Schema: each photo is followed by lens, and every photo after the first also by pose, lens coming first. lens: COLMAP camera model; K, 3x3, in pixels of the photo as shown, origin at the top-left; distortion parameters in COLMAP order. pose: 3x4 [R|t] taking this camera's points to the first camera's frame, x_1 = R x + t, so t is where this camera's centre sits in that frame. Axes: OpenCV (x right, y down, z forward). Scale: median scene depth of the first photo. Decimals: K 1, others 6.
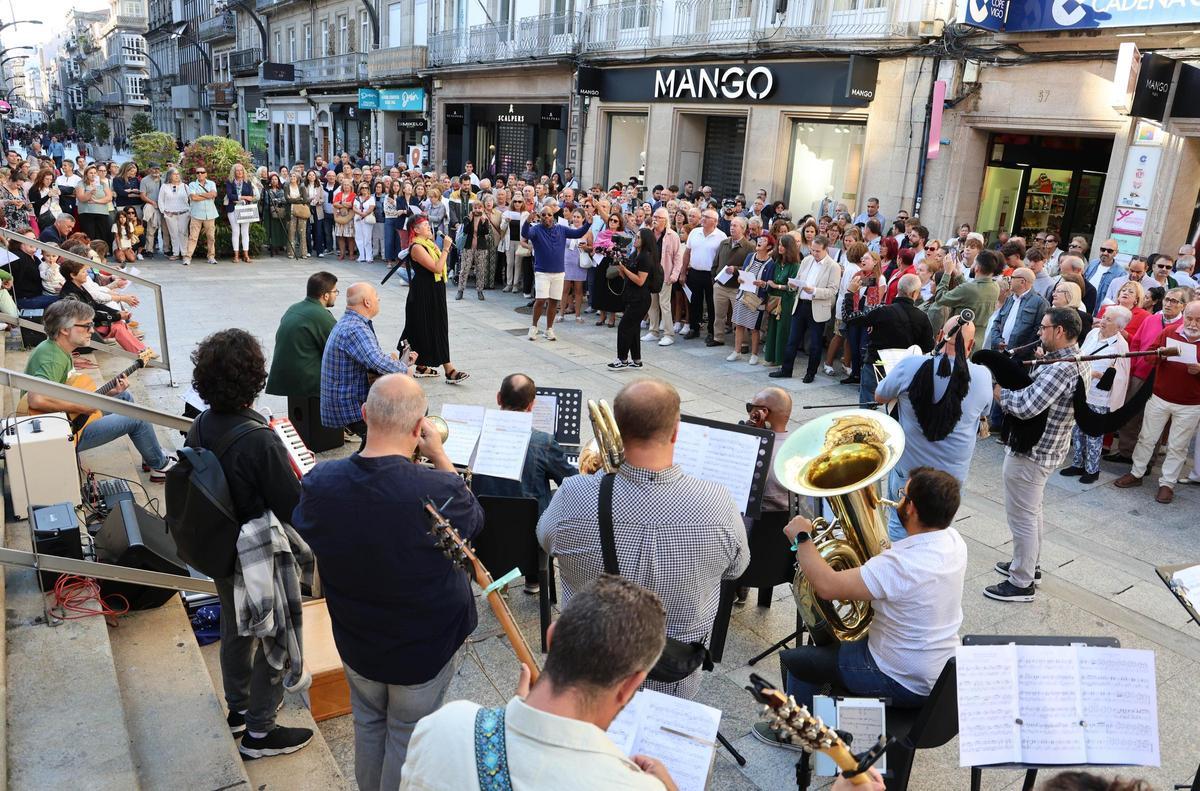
lens RADIAL K [[844.4, 0, 611.1], [0, 844.4, 397.4], [0, 0, 1]] dist [-0.091353, 0.062406]
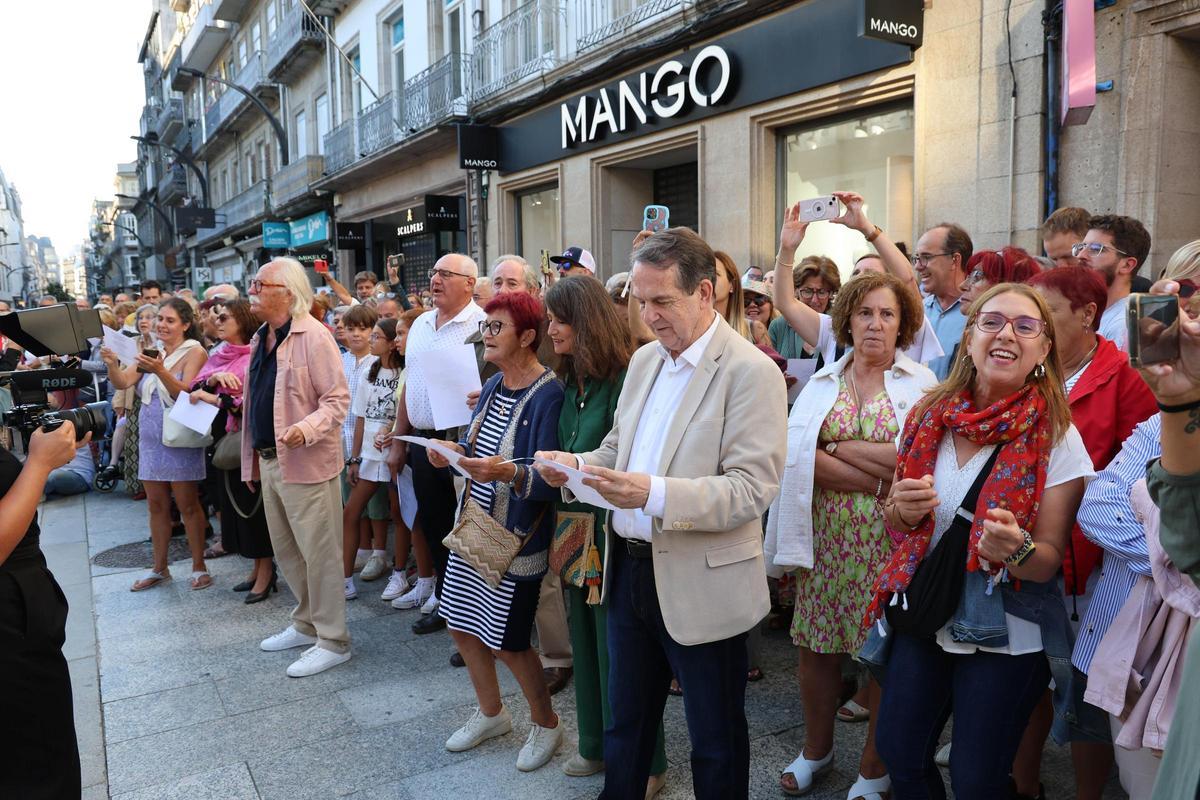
lens RADIAL K [[915.1, 0, 618.0], [0, 915.1, 395.3], [0, 0, 1]] dist [-0.069271, 0.069218]
pose [[0.994778, -0.070310, -0.073979, 0.133547], [0.054780, 0.979423, -0.194241, -0.058097], [0.086114, 0.189174, 0.978160, 0.412571]]
